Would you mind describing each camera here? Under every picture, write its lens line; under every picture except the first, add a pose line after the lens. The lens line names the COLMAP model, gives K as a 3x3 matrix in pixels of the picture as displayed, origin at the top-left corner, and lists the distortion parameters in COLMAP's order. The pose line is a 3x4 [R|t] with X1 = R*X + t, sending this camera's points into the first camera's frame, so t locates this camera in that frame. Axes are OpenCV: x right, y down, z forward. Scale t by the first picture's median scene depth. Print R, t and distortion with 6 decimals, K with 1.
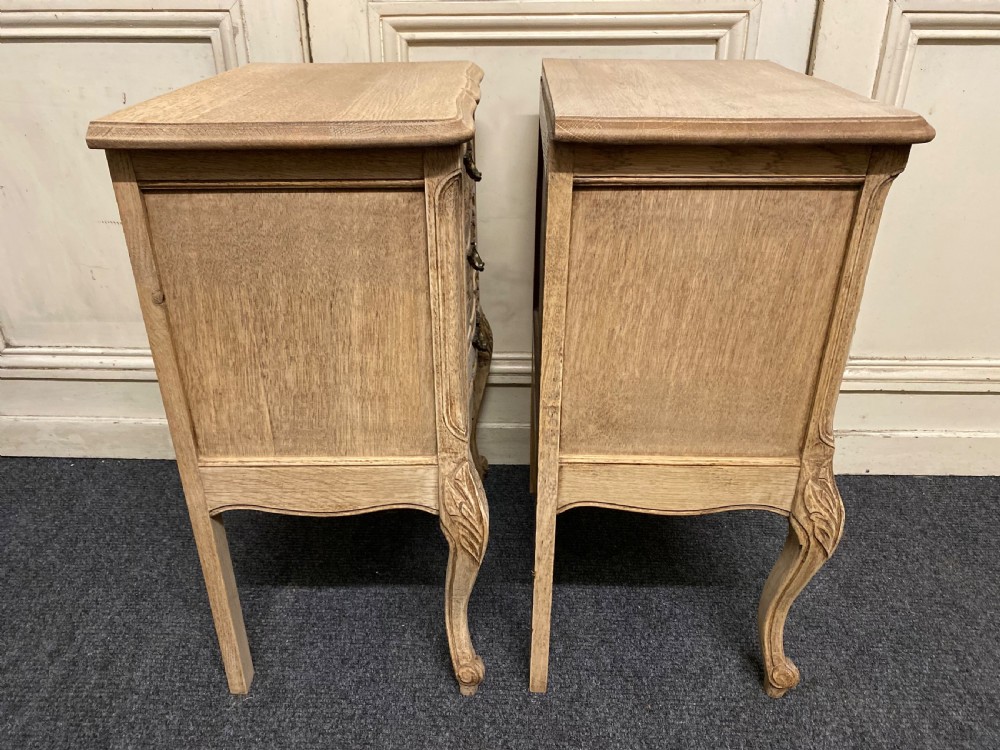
lens RADIAL K [[786.2, 0, 497.8], [0, 786.2, 375.9], [0, 0, 1]] dist [0.025981, -0.027313]
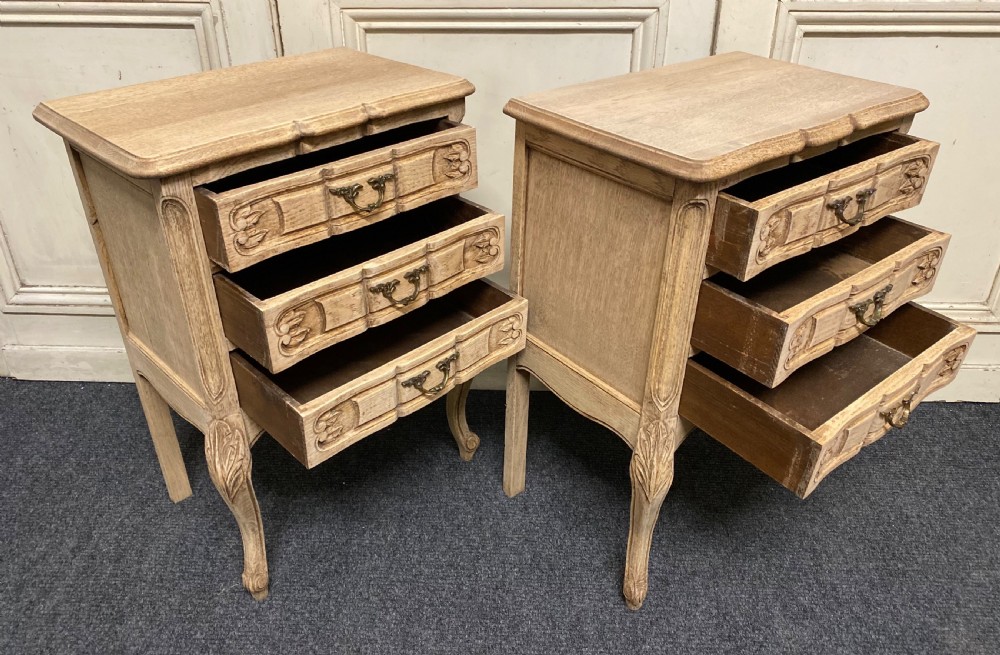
lens RADIAL K [[787.2, 0, 497.2], [0, 787.2, 326.8], [0, 0, 1]] dist [0.022931, -0.021310]
pose [[0.999992, 0.003581, 0.001950, 0.080524], [-0.003700, 0.997881, 0.064961, -0.068956], [-0.001714, -0.064967, 0.997886, -0.185148]]
